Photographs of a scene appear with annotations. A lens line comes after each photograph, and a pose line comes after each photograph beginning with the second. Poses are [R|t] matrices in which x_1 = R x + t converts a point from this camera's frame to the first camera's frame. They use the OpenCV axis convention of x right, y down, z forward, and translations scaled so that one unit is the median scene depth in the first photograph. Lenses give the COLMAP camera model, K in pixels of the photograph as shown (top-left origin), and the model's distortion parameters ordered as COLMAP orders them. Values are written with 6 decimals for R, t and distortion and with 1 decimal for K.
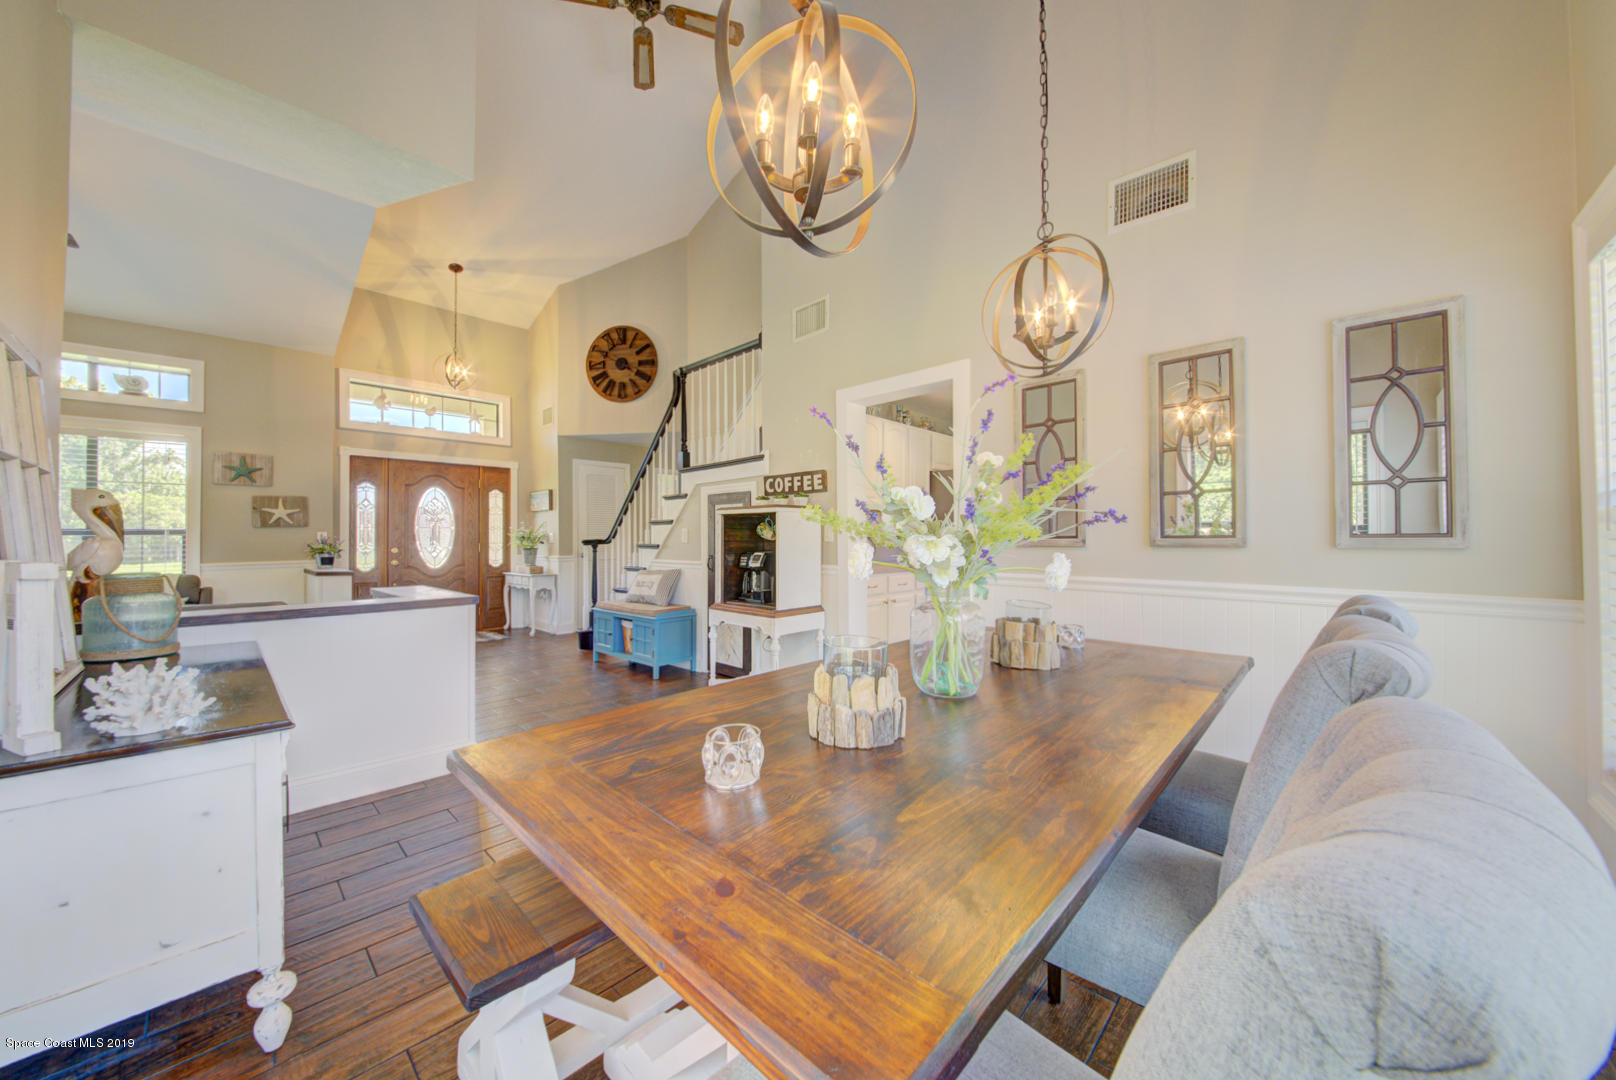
lens RADIAL K [[564.1, 0, 806.7], [0, 564.1, 539.1], [0, 0, 1]] dist [0.007301, -0.007518]
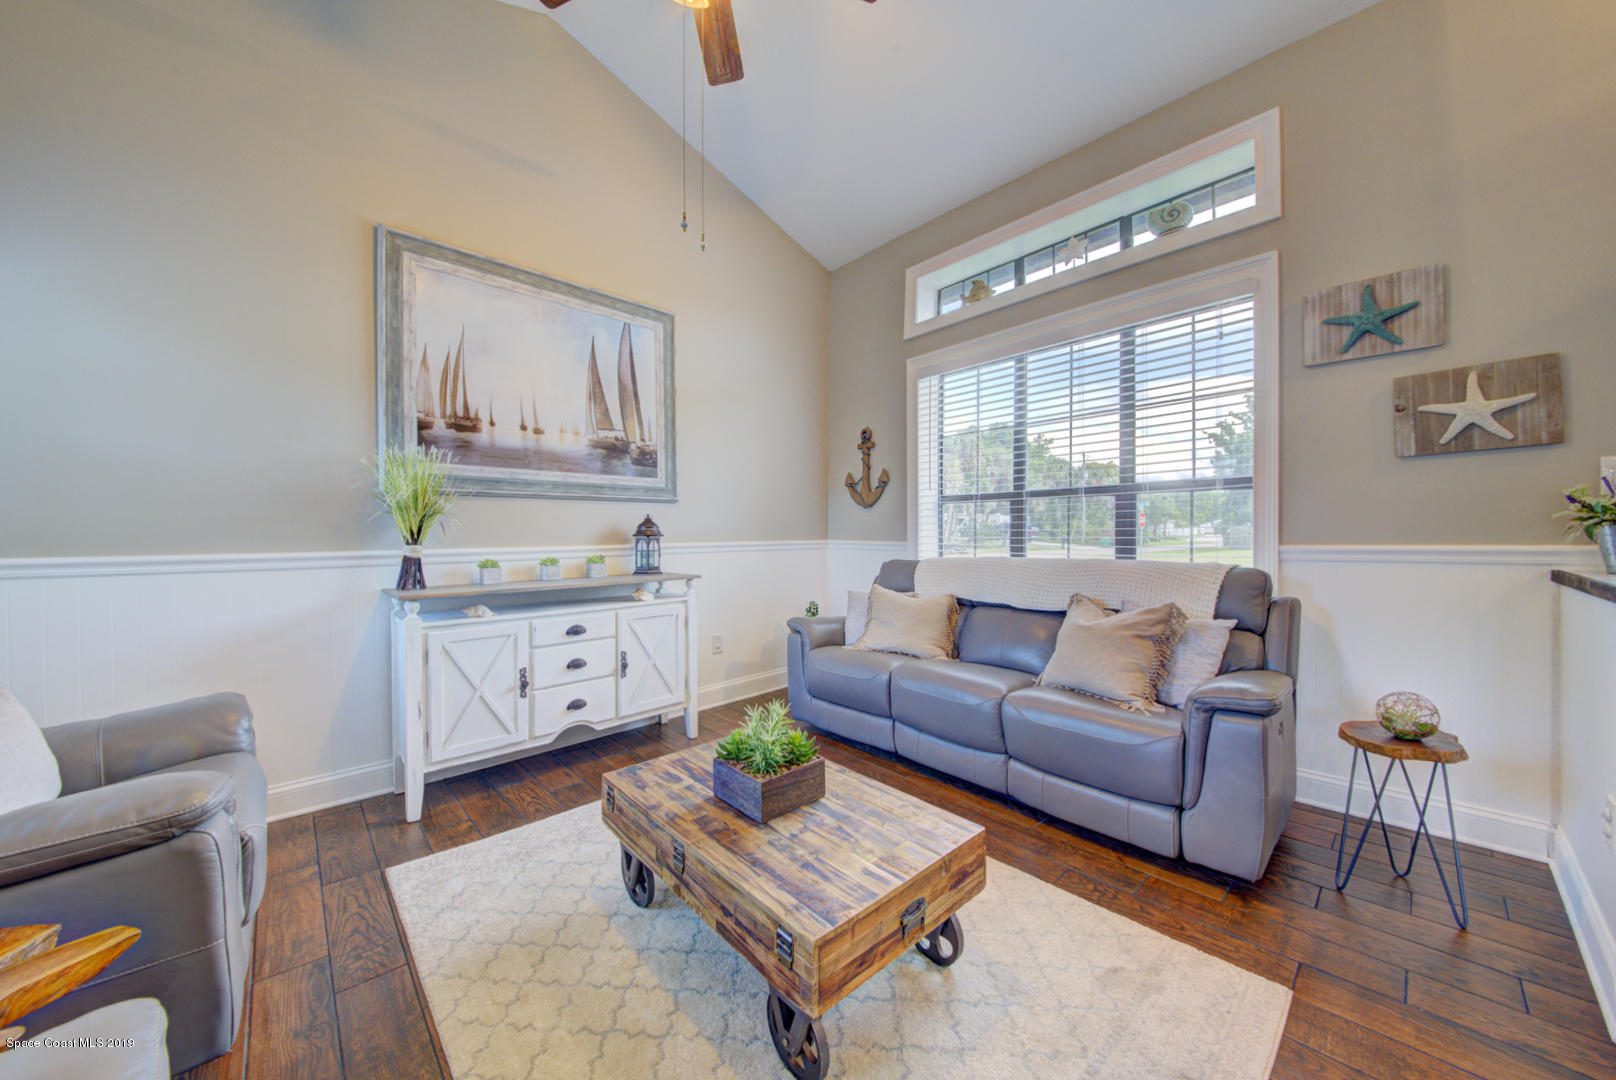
lens RADIAL K [[564.1, 0, 809.8], [0, 564.1, 534.2], [0, 0, 1]] dist [0.007301, -0.007518]
pose [[-0.067352, 0.006693, -0.997707, -0.476945], [0.002747, 0.999975, 0.006523, 0.024187], [0.997726, -0.002301, -0.067369, 0.525776]]
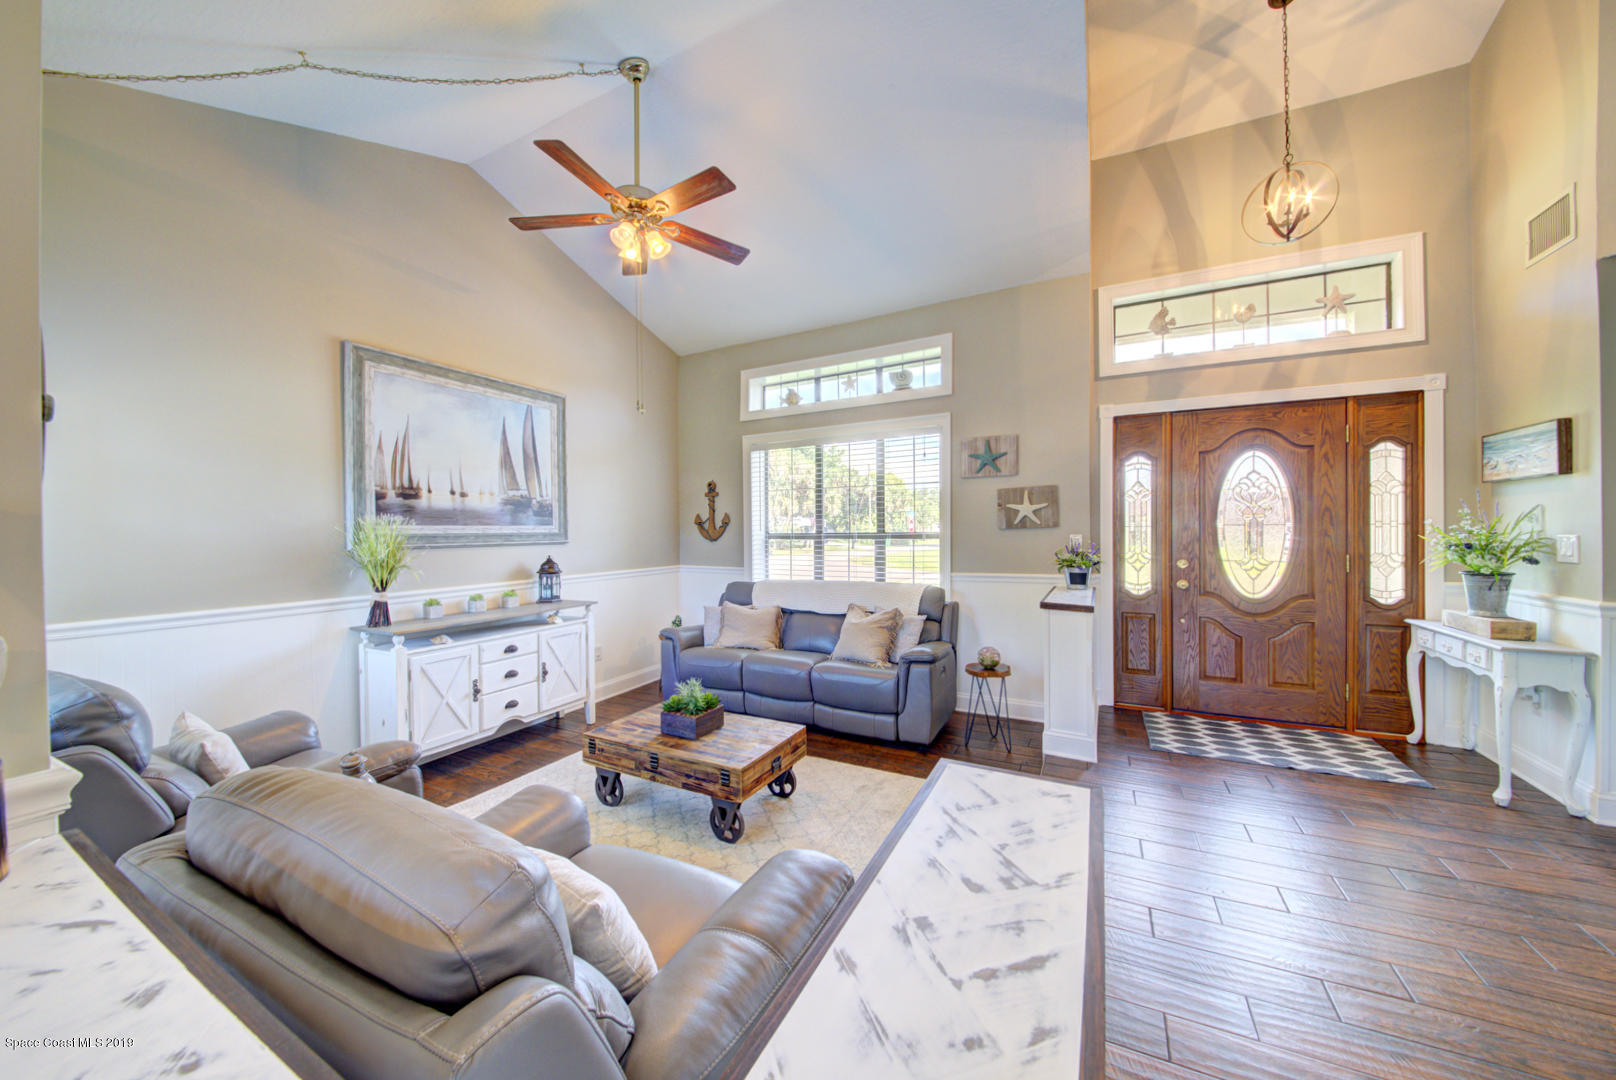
lens RADIAL K [[564.1, 0, 815.0], [0, 564.1, 533.6], [0, 0, 1]] dist [0.007301, -0.007518]
pose [[0.277758, 0.006196, -0.960631, -0.258485], [0.006455, 0.999945, 0.008316, -0.019802], [0.960629, -0.008511, 0.277702, 0.459780]]
